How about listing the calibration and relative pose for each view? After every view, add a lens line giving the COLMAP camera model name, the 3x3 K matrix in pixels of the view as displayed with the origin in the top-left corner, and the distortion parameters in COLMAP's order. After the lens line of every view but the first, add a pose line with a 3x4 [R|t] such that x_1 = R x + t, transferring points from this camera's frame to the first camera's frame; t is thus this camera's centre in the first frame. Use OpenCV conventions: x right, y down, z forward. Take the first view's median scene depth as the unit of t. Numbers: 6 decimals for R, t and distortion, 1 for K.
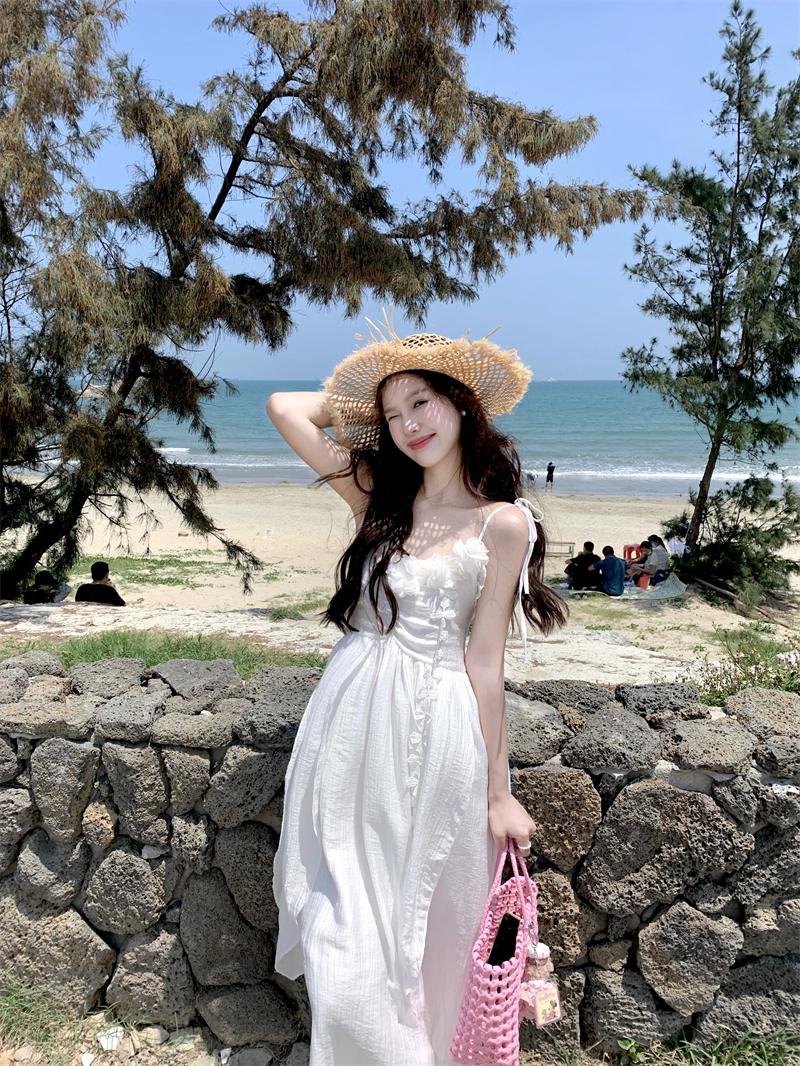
lens RADIAL K [[776.2, 0, 403.6], [0, 776.2, 543.3], [0, 0, 1]] dist [-0.005338, -0.001553]
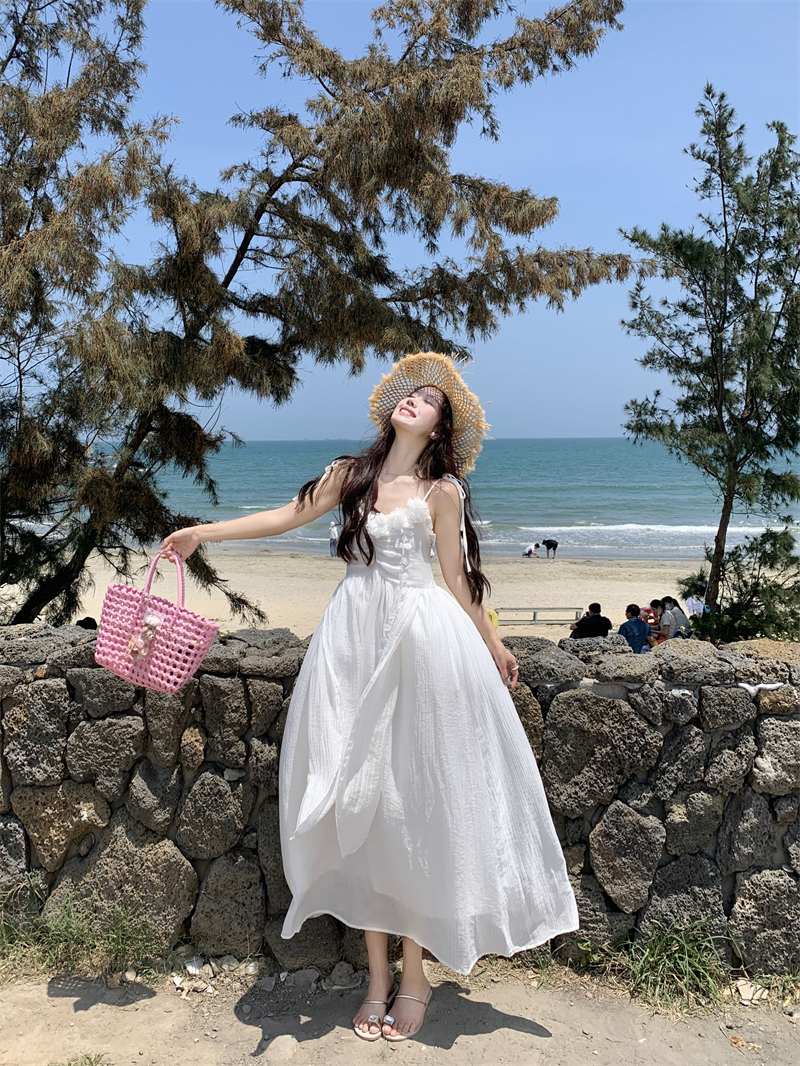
lens RADIAL K [[892.4, 0, 400.5], [0, 892.4, 462.9], [0, 0, 1]] dist [0.009474, 0.000599]
pose [[0.999938, -0.010862, 0.002362, -0.007709], [0.011111, 0.983279, -0.181765, 0.046155], [-0.000348, 0.181780, 0.983339, -0.161474]]
